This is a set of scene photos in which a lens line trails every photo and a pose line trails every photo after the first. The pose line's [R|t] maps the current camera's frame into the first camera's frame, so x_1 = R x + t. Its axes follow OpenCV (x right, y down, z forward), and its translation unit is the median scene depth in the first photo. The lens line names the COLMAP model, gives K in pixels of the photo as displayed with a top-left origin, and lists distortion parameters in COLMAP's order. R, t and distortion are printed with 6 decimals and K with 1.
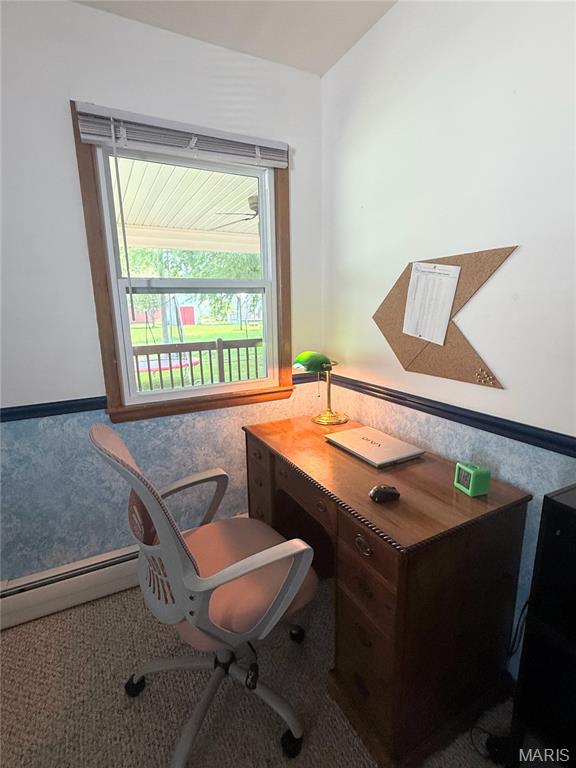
lens RADIAL K [[369.2, 0, 288.0], [0, 369.2, 384.0], [0, 0, 1]] dist [0.000510, -0.000030]
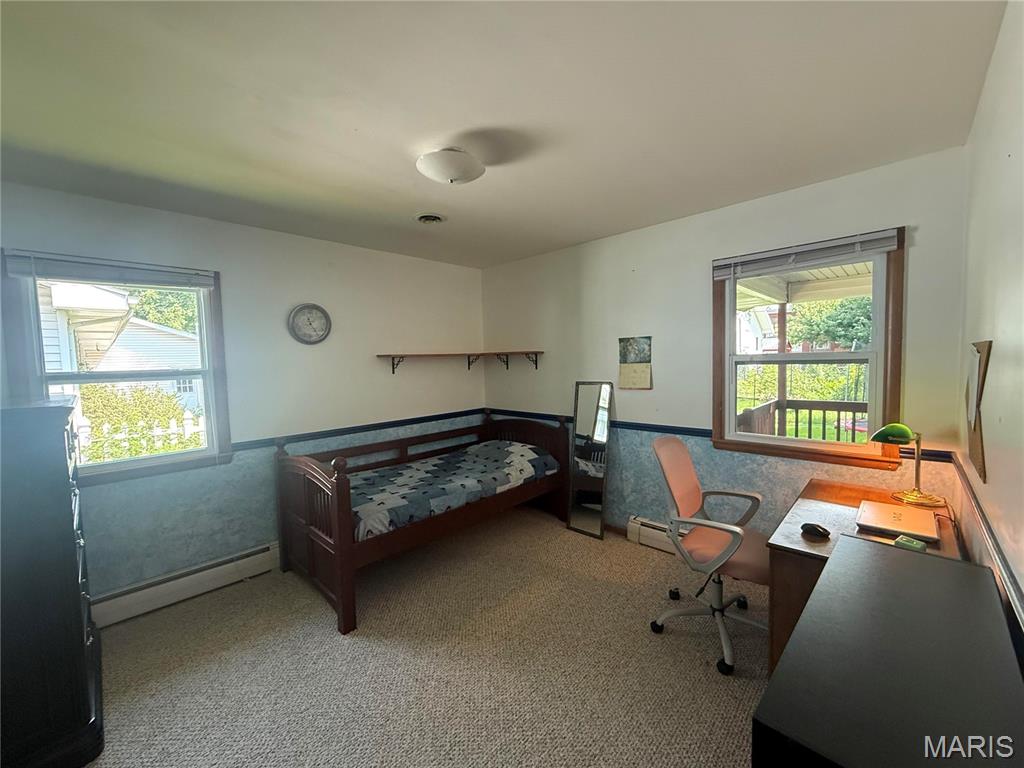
lens RADIAL K [[408.6, 0, 512.0], [0, 408.6, 384.0], [0, 0, 1]] dist [-0.000408, -0.000080]
pose [[0.321538, 0.065555, -0.944625, 0.814770], [-0.177550, 0.984080, 0.007857, -0.019408], [0.930102, 0.165192, 0.328059, -0.367154]]
